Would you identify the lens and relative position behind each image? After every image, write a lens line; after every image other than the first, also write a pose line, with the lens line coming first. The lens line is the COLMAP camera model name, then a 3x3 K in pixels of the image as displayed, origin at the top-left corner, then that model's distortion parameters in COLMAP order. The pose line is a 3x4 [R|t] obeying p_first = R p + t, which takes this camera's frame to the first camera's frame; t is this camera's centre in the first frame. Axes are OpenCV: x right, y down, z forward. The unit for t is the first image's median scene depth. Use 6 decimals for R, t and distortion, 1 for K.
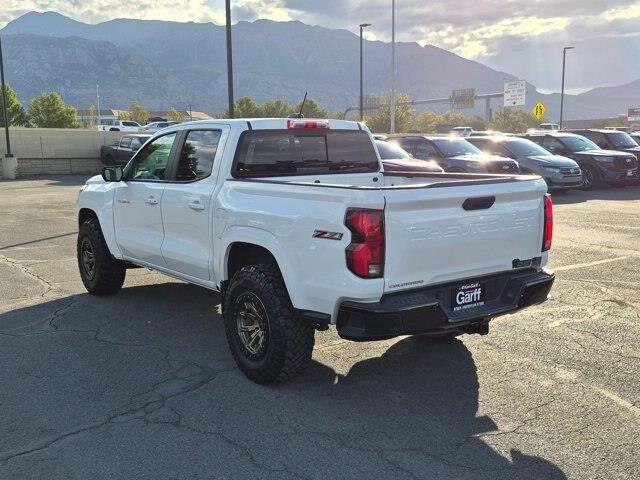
lens RADIAL K [[676.8, 0, 320.0], [0, 676.8, 240.0], [0, 0, 1]] dist [0.168334, -0.300516]
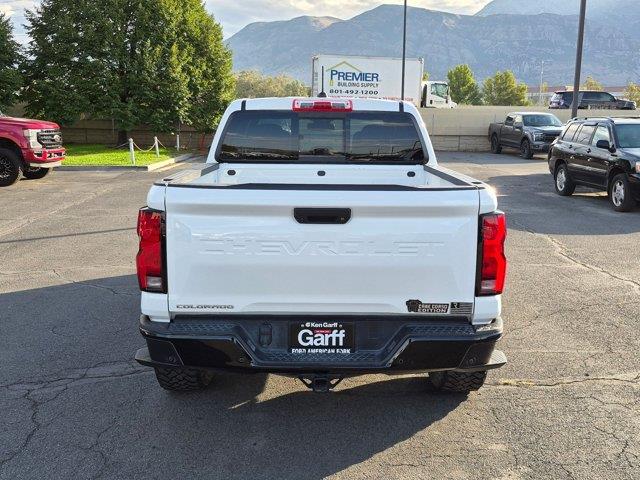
lens RADIAL K [[676.8, 0, 320.0], [0, 676.8, 240.0], [0, 0, 1]] dist [0.168334, -0.300516]
pose [[0.810574, 0.119934, -0.573224, 0.625094], [-0.101341, 0.992764, 0.064411, -0.071254], [0.576802, 0.005882, 0.816863, 0.385624]]
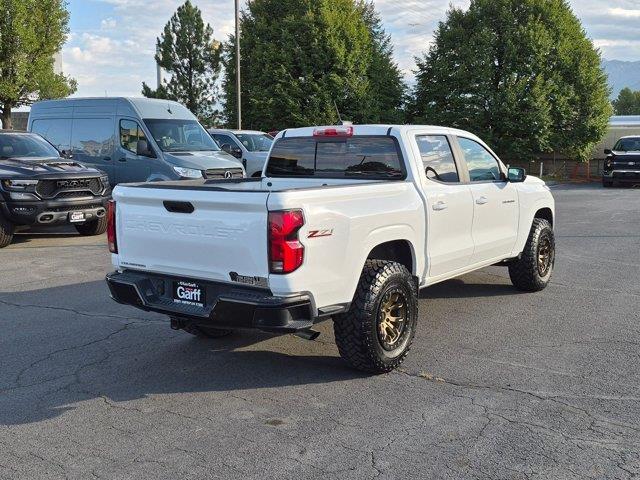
lens RADIAL K [[676.8, 0, 320.0], [0, 676.8, 240.0], [0, 0, 1]] dist [0.168334, -0.300516]
pose [[0.315554, 0.134122, -0.939381, 1.263631], [-0.133020, 0.986438, 0.096157, -0.129474], [0.939538, 0.094614, 0.329115, 0.825587]]
